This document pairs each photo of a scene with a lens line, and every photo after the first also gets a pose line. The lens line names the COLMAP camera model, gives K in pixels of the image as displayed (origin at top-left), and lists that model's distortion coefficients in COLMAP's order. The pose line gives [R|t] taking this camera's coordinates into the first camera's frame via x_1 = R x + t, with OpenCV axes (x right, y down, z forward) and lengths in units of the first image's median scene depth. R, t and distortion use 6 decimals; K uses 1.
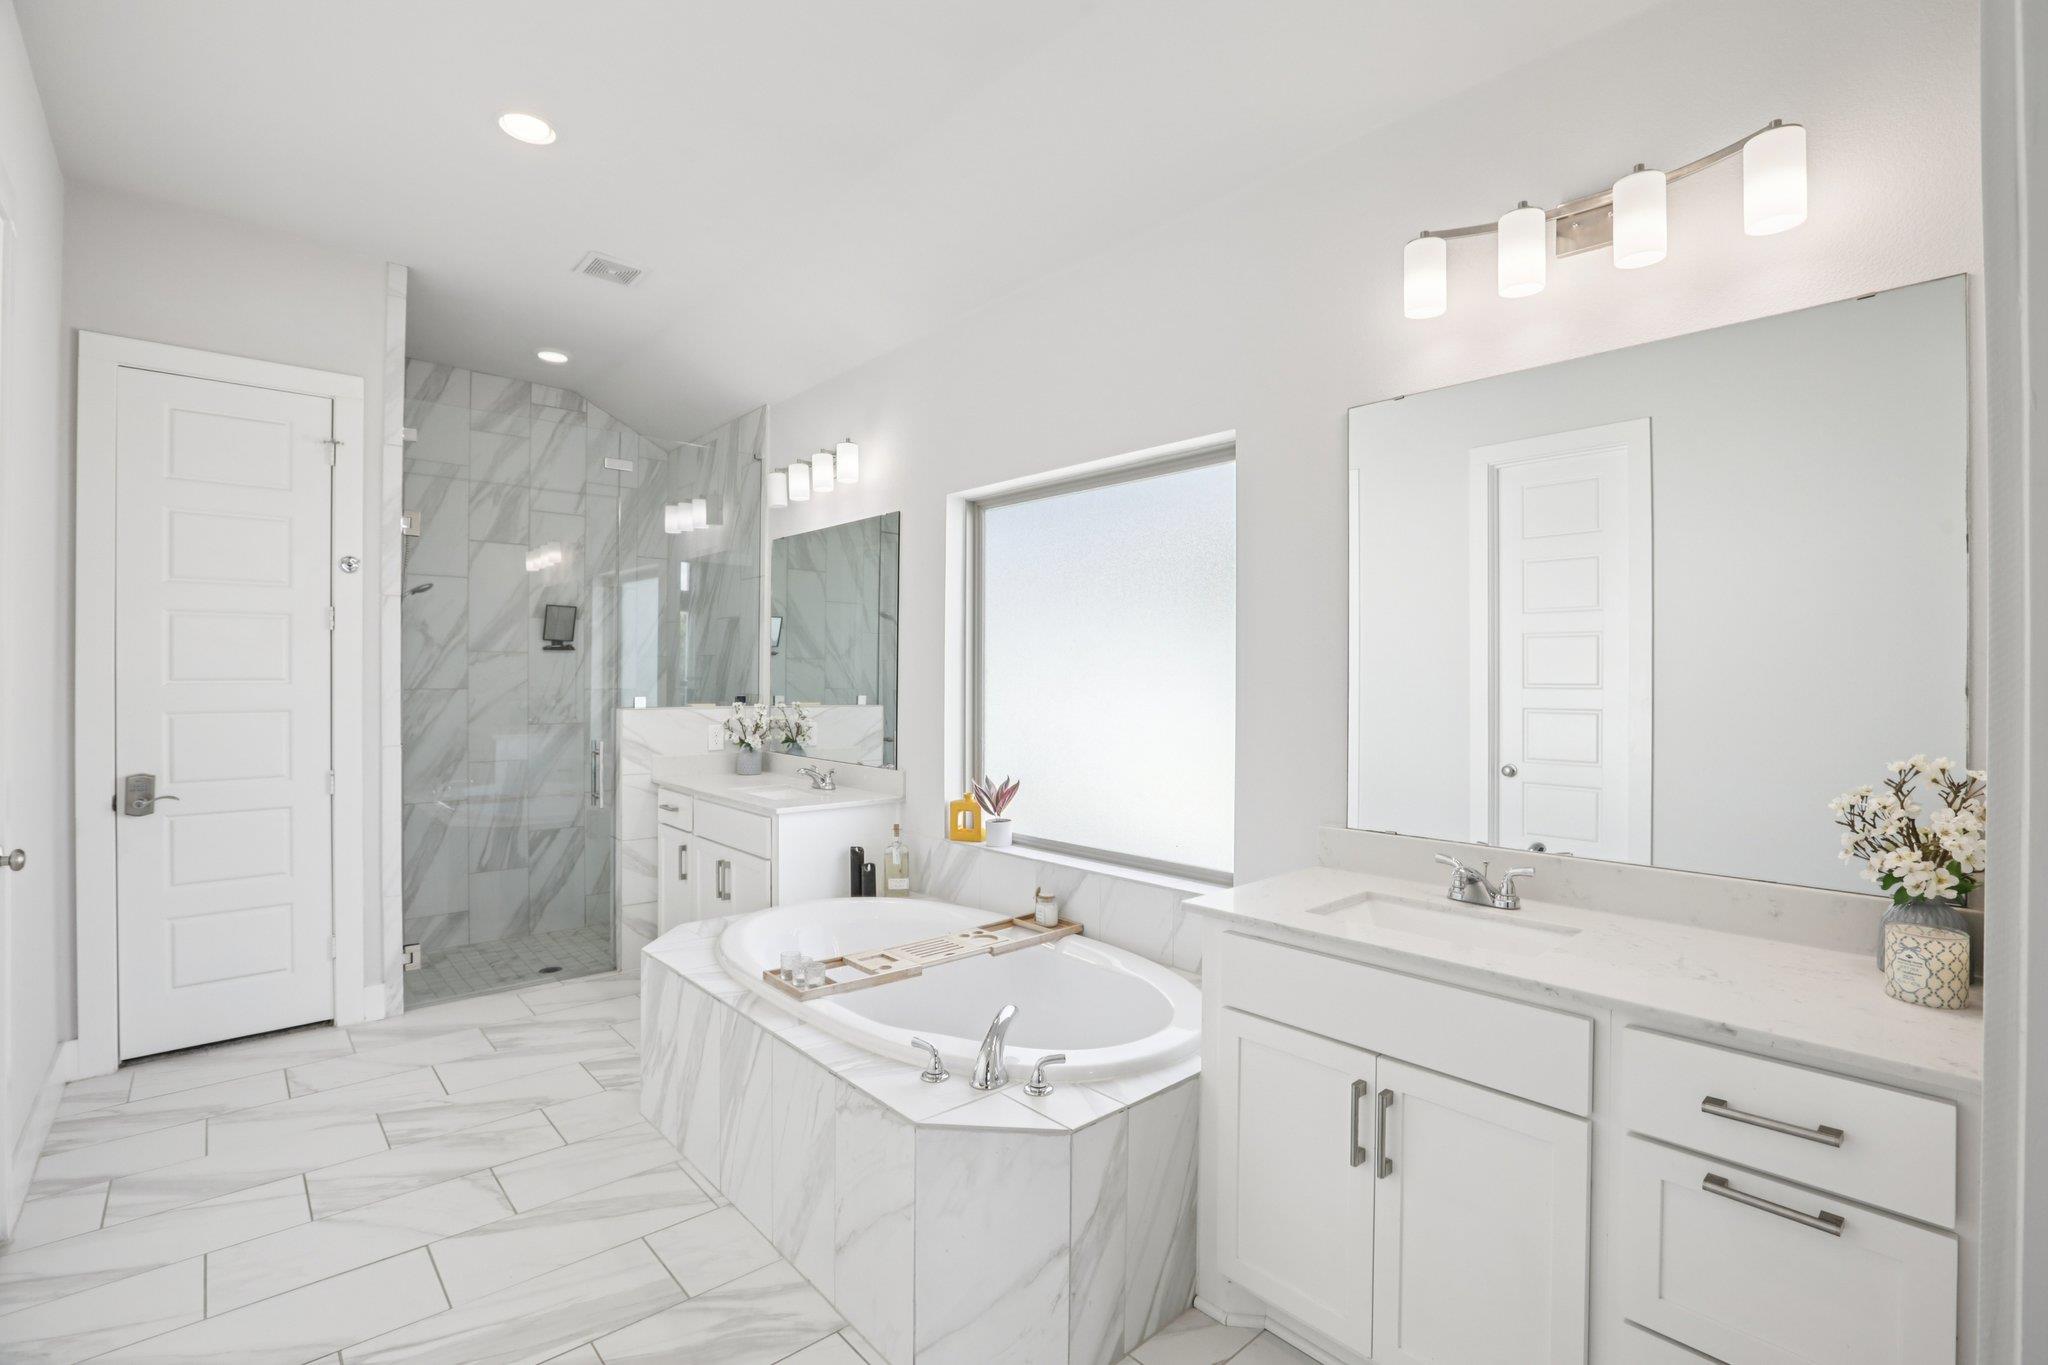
lens RADIAL K [[944.2, 0, 1024.0], [0, 944.2, 682.5], [0, 0, 1]] dist [-0.049853, 0.022550]
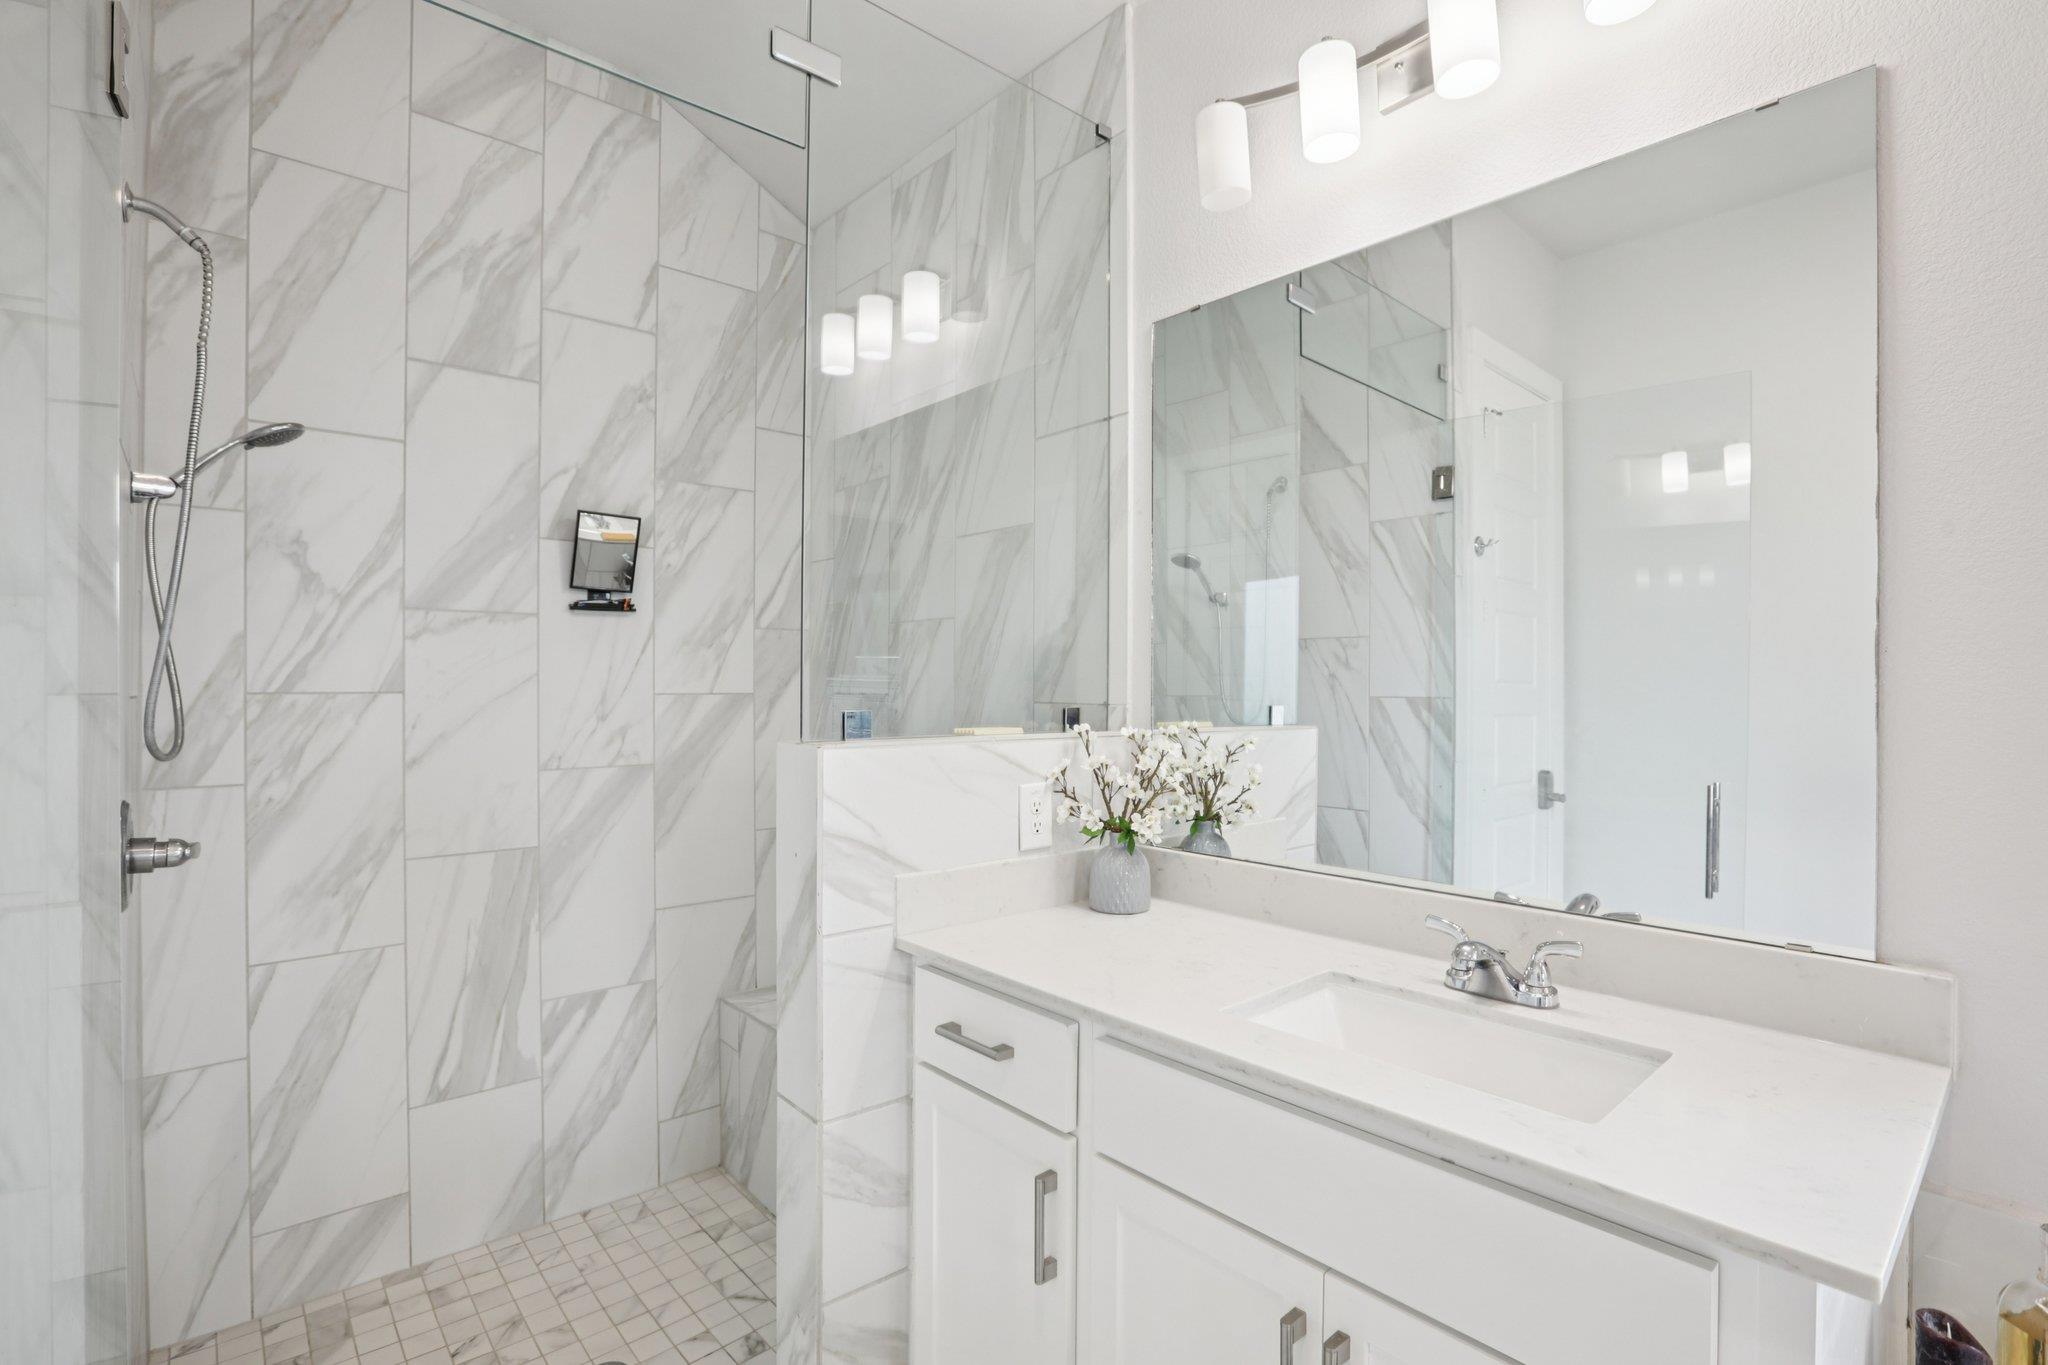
lens RADIAL K [[973.5, 0, 1037.5], [0, 973.5, 682.8], [0, 0, 1]] dist [-0.031224, 0.001296]
pose [[0.999983, -0.003500, 0.004680, -0.293767], [0.003514, 0.999989, -0.003078, 0.004604], [-0.004670, 0.003094, 0.999984, 0.533458]]
